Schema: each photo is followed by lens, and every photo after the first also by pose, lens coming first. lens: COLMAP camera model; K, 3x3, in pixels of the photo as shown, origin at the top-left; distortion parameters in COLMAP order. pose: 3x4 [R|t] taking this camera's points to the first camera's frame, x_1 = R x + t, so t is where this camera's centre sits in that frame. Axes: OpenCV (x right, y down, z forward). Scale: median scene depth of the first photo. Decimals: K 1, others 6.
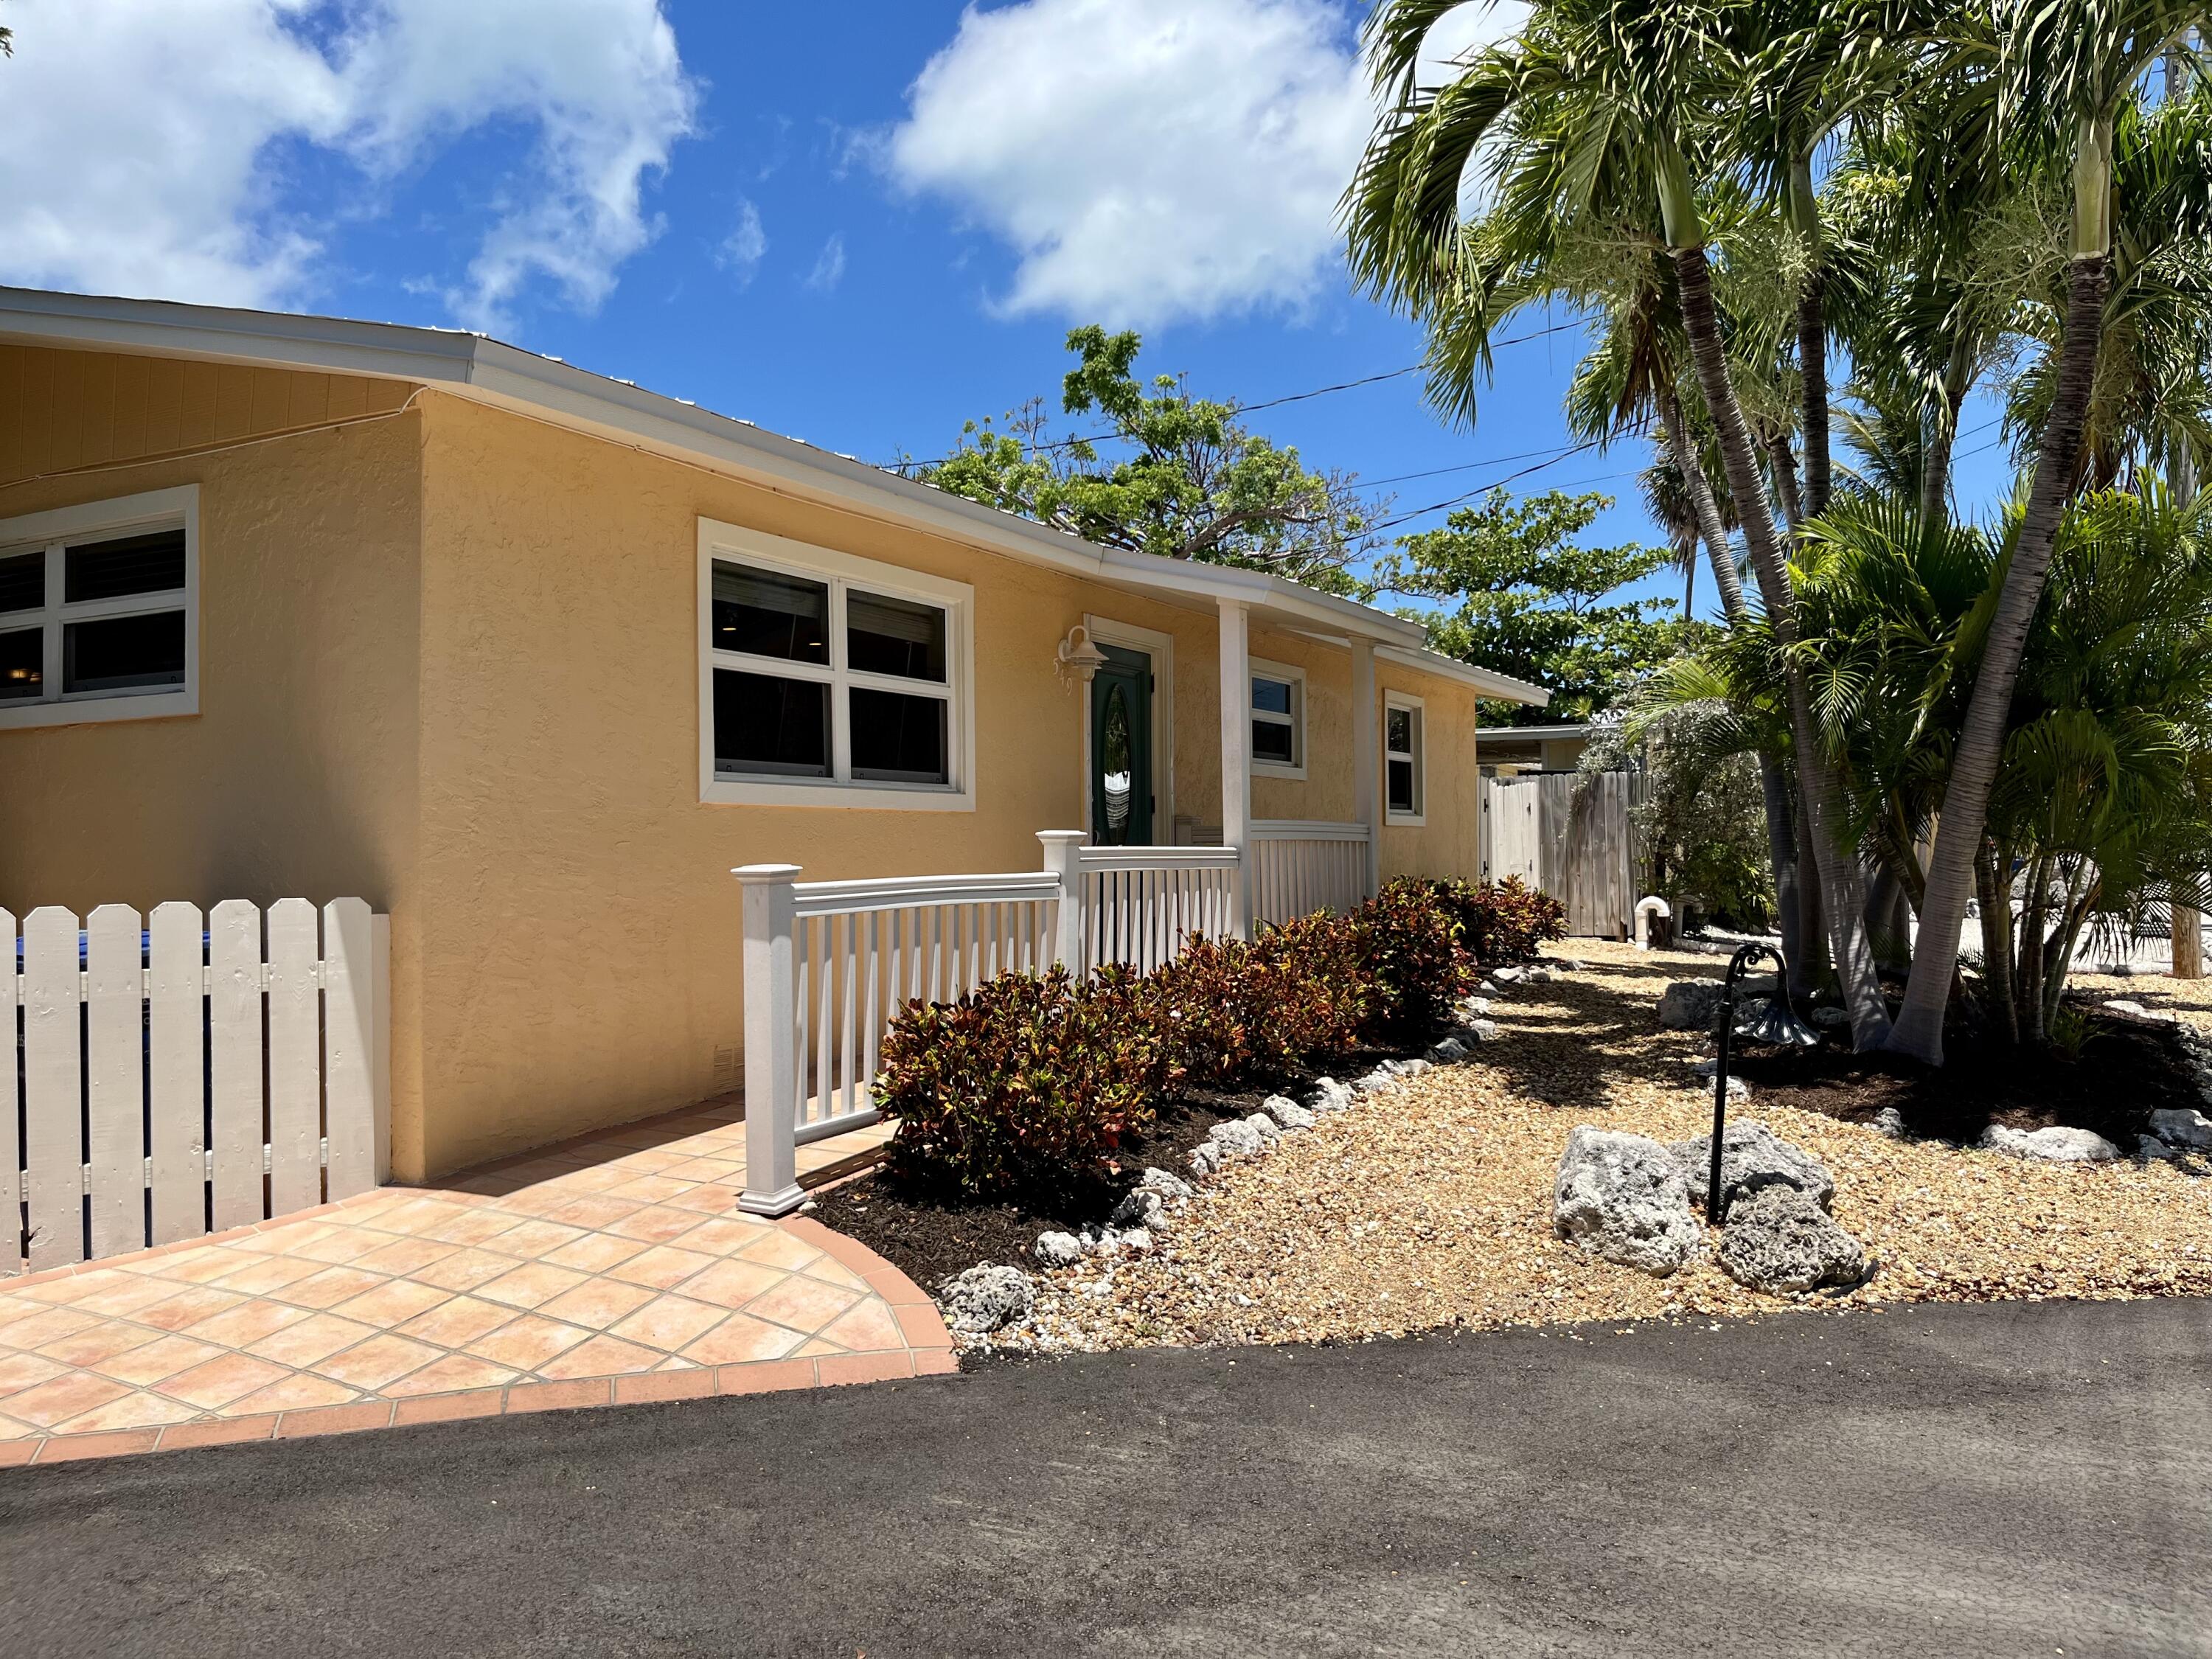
lens RADIAL K [[1628.5, 0, 1106.0], [0, 1628.5, 829.5], [0, 0, 1]] dist [-0.003214, -0.000543]
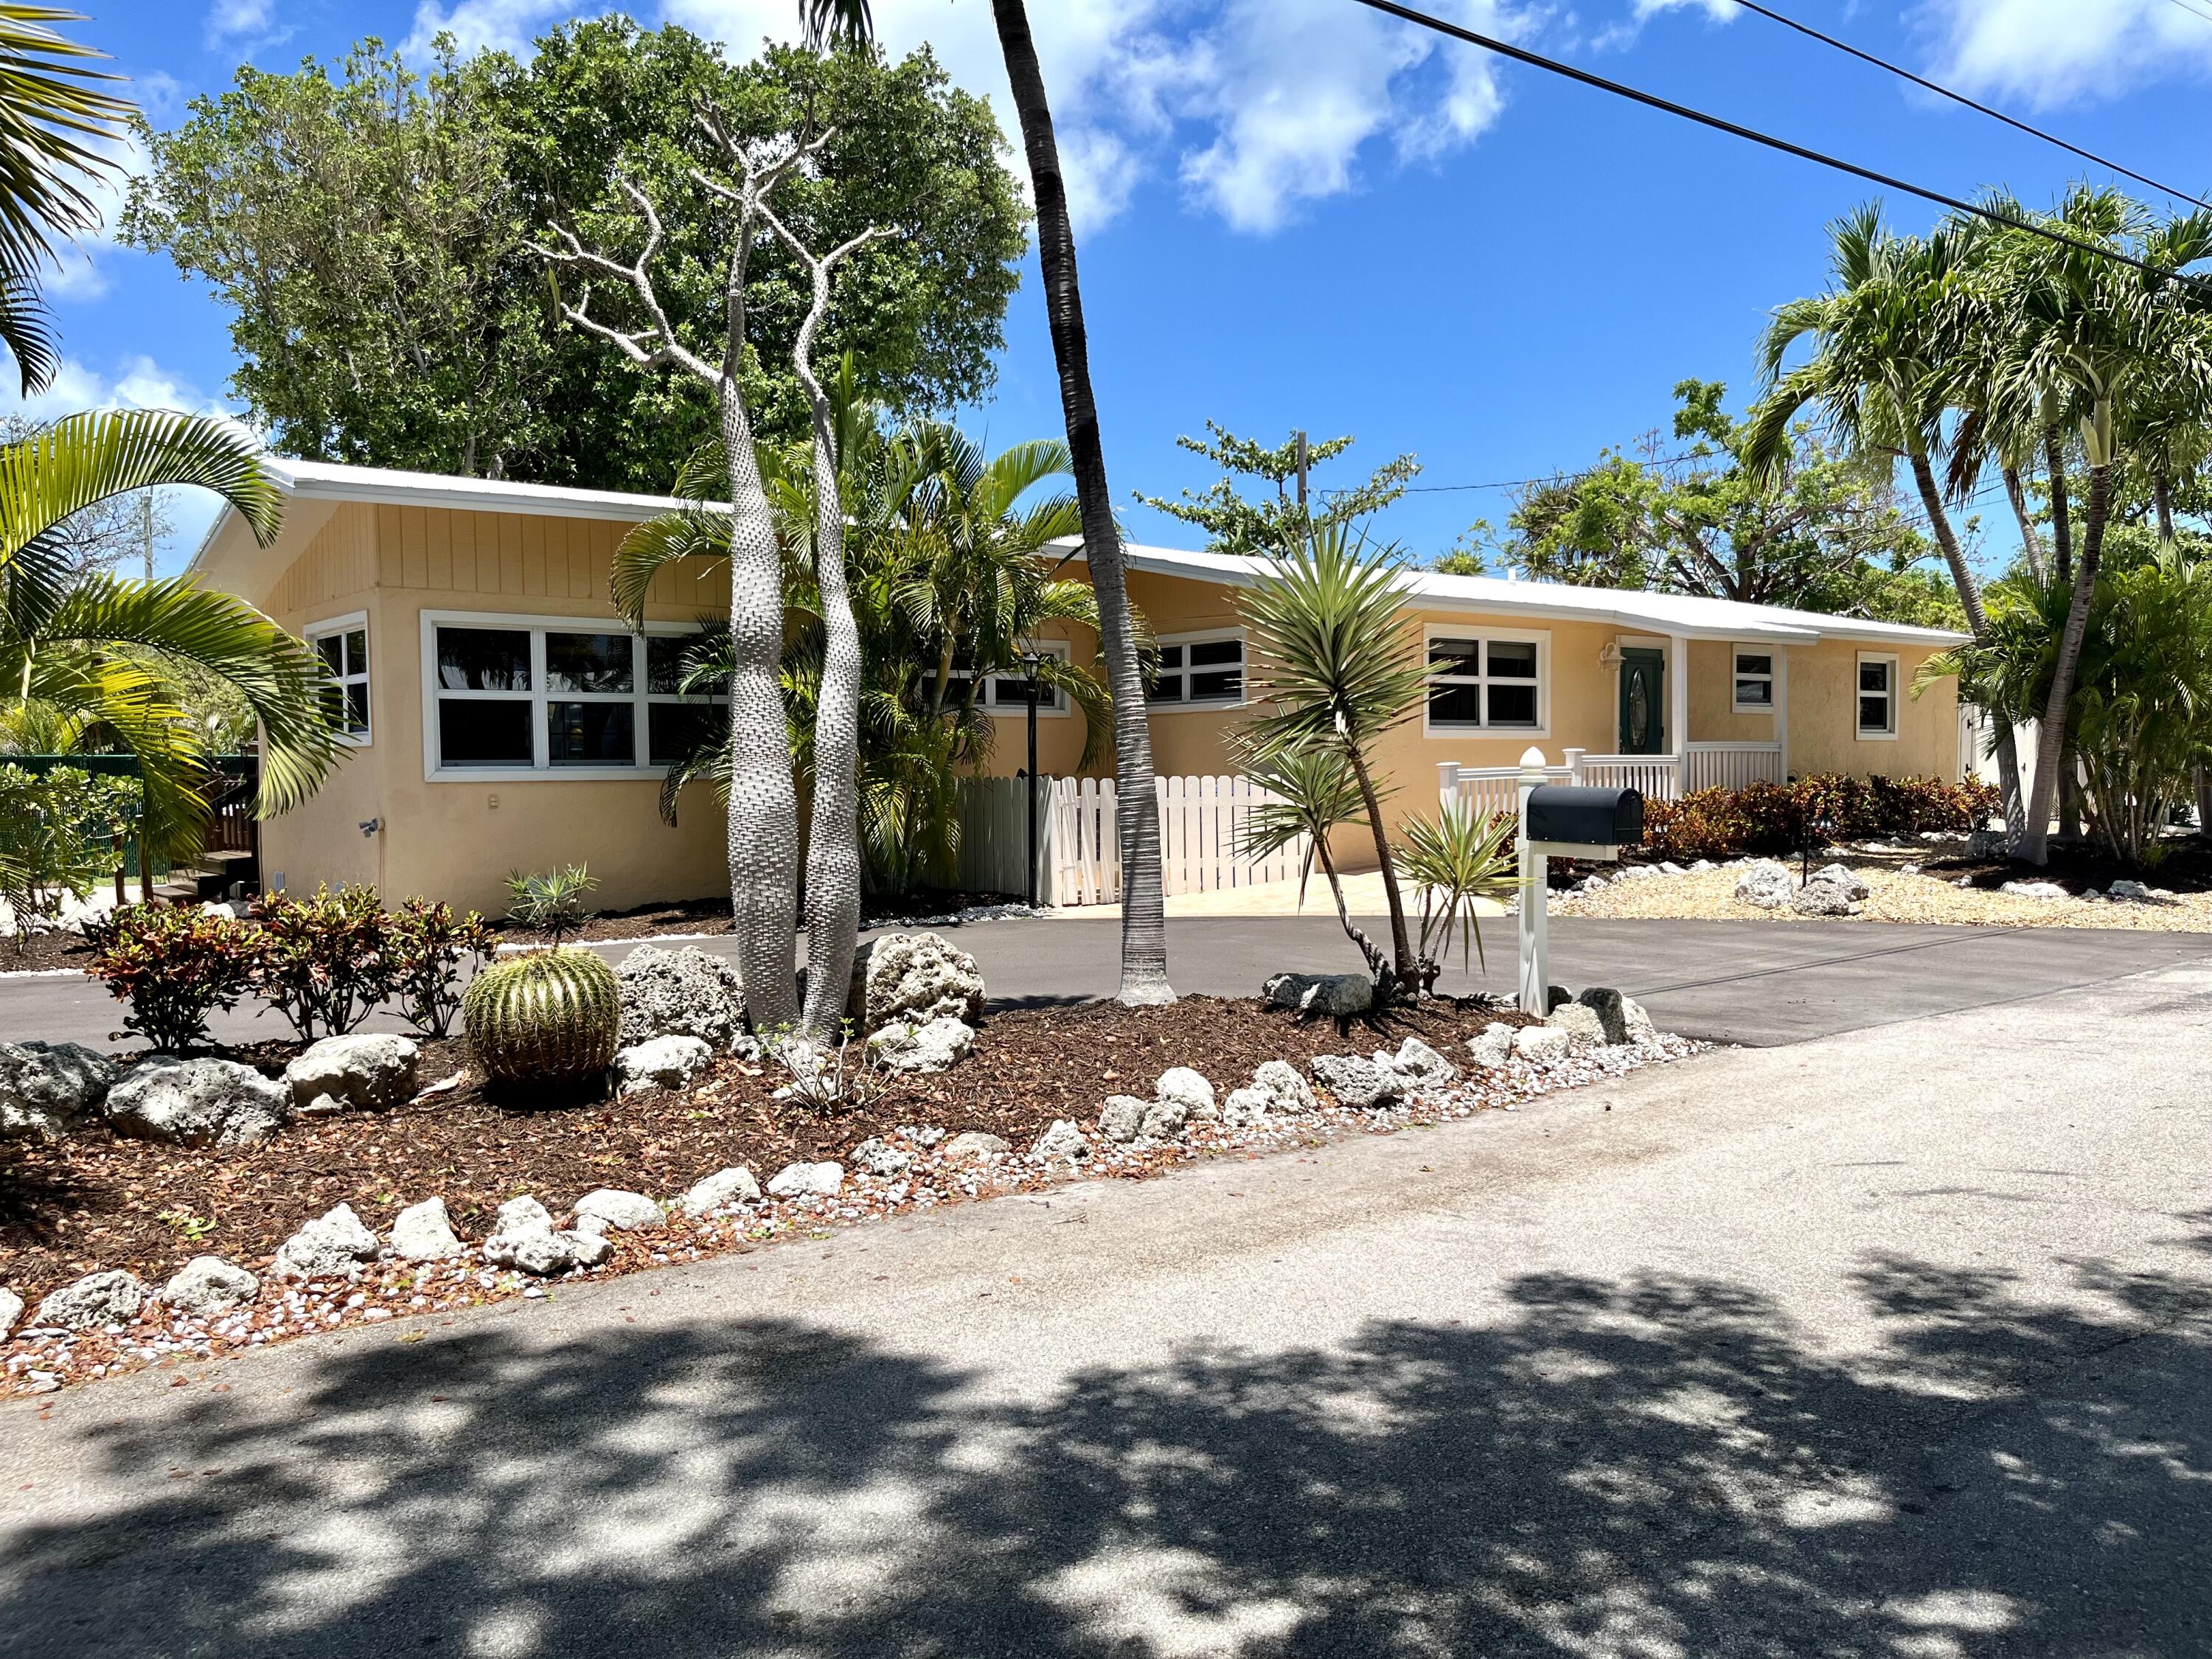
lens RADIAL K [[1628.5, 0, 1106.0], [0, 1628.5, 829.5], [0, 0, 1]] dist [-0.003214, -0.000543]
pose [[0.911990, 0.016606, -0.409876, 0.291342], [0.007191, 0.998380, 0.056449, -0.018592], [0.410149, -0.054428, 0.910393, -1.298103]]
